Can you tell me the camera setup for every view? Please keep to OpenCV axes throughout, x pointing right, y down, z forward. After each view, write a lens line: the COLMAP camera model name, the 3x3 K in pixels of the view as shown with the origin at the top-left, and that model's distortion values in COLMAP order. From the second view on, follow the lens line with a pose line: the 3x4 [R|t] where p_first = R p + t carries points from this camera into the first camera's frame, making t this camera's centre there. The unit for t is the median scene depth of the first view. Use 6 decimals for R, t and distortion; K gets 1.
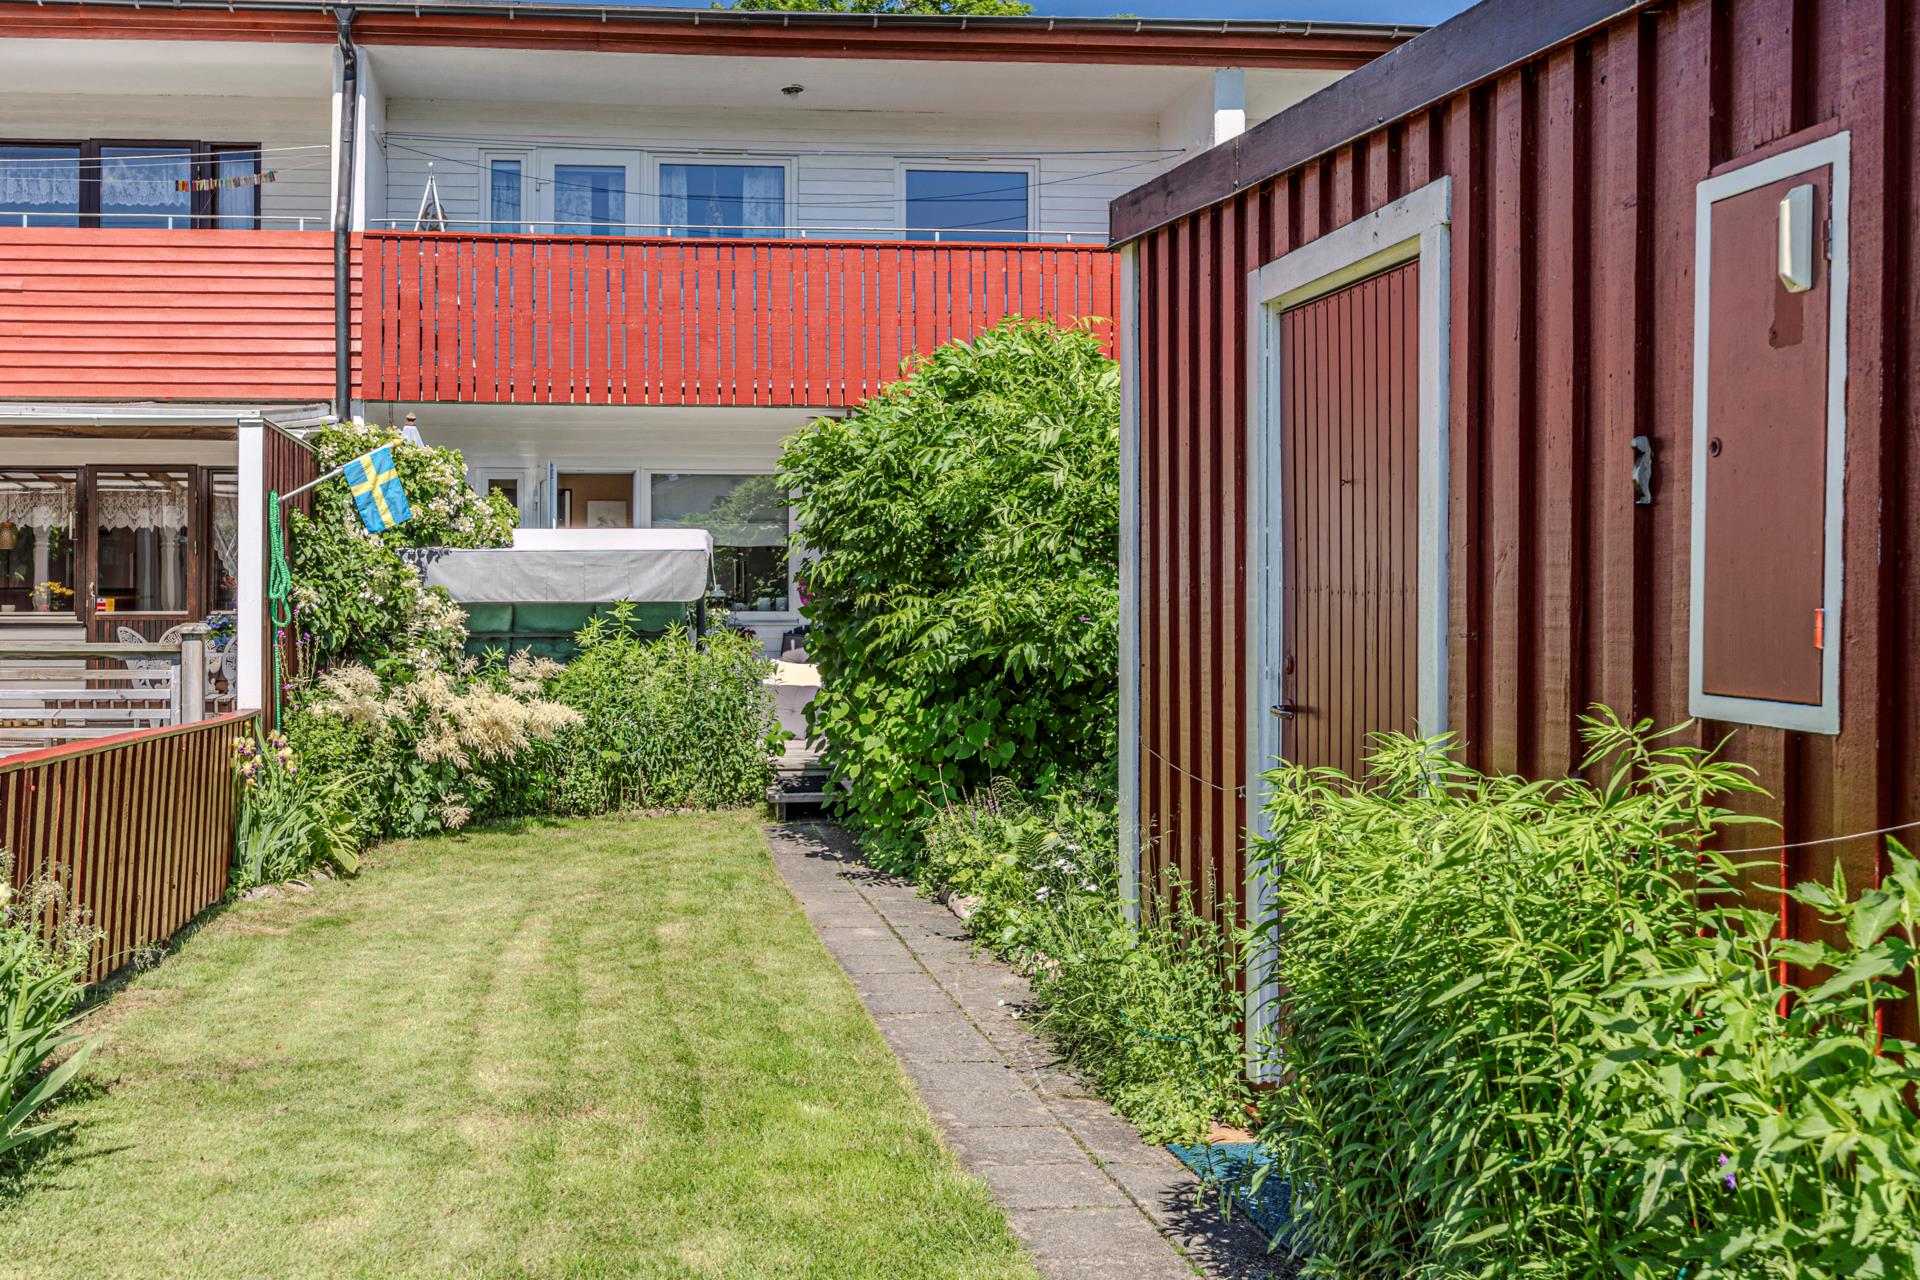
lens RADIAL K [[1516.6, 0, 956.2], [0, 1516.6, 596.9], [0, 0, 1]] dist [0.000857, 0.004602]
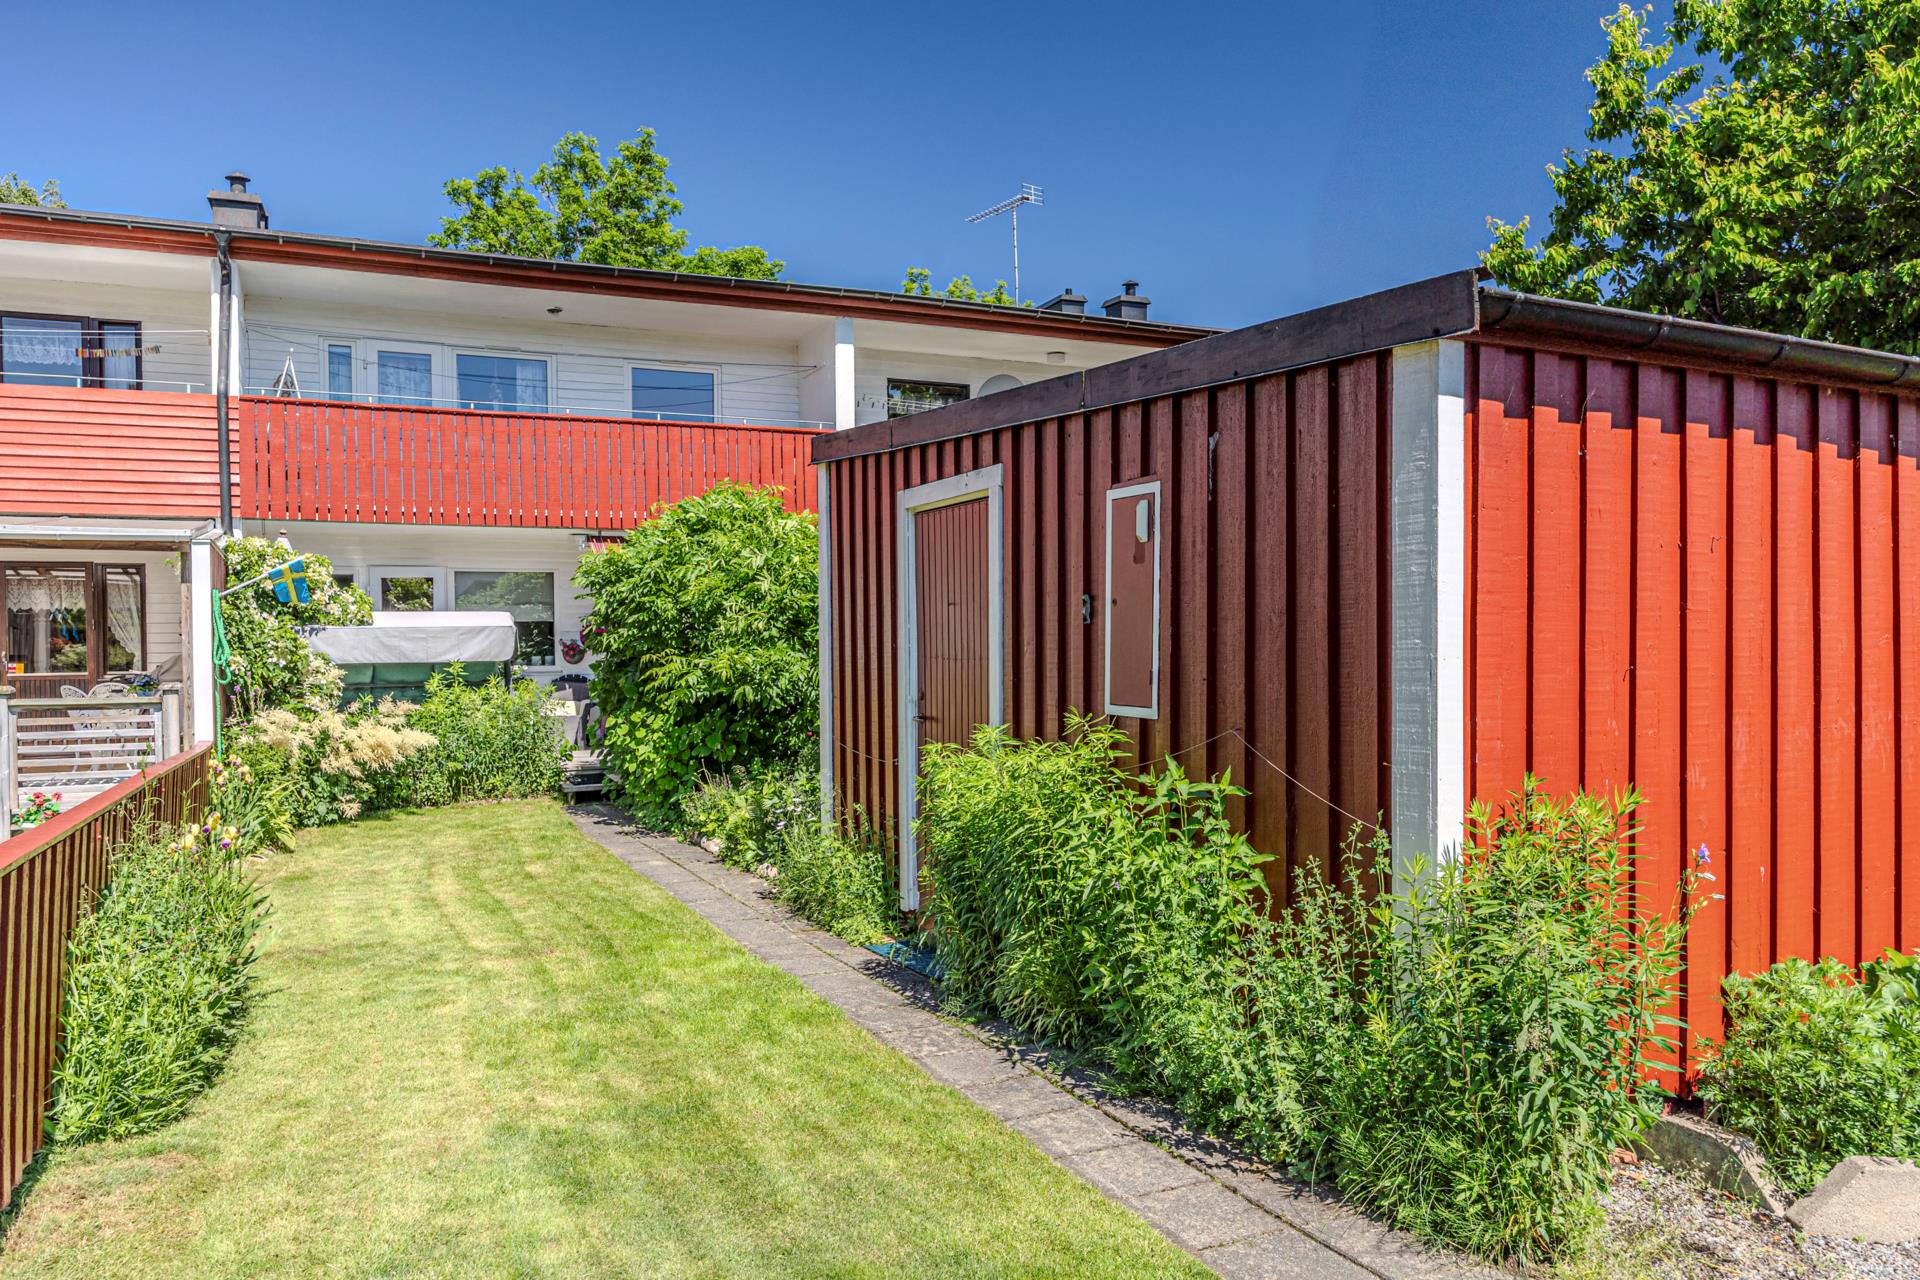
lens RADIAL K [[1342.4, 0, 960.0], [0, 1342.4, 640.0], [0, 0, 1]] dist [-0.000477, 0.041237]
pose [[0.945116, -0.008298, 0.326629, -0.195903], [0.006620, 0.999959, 0.006249, -0.024481], [-0.326667, -0.003743, 0.945132, -0.428183]]
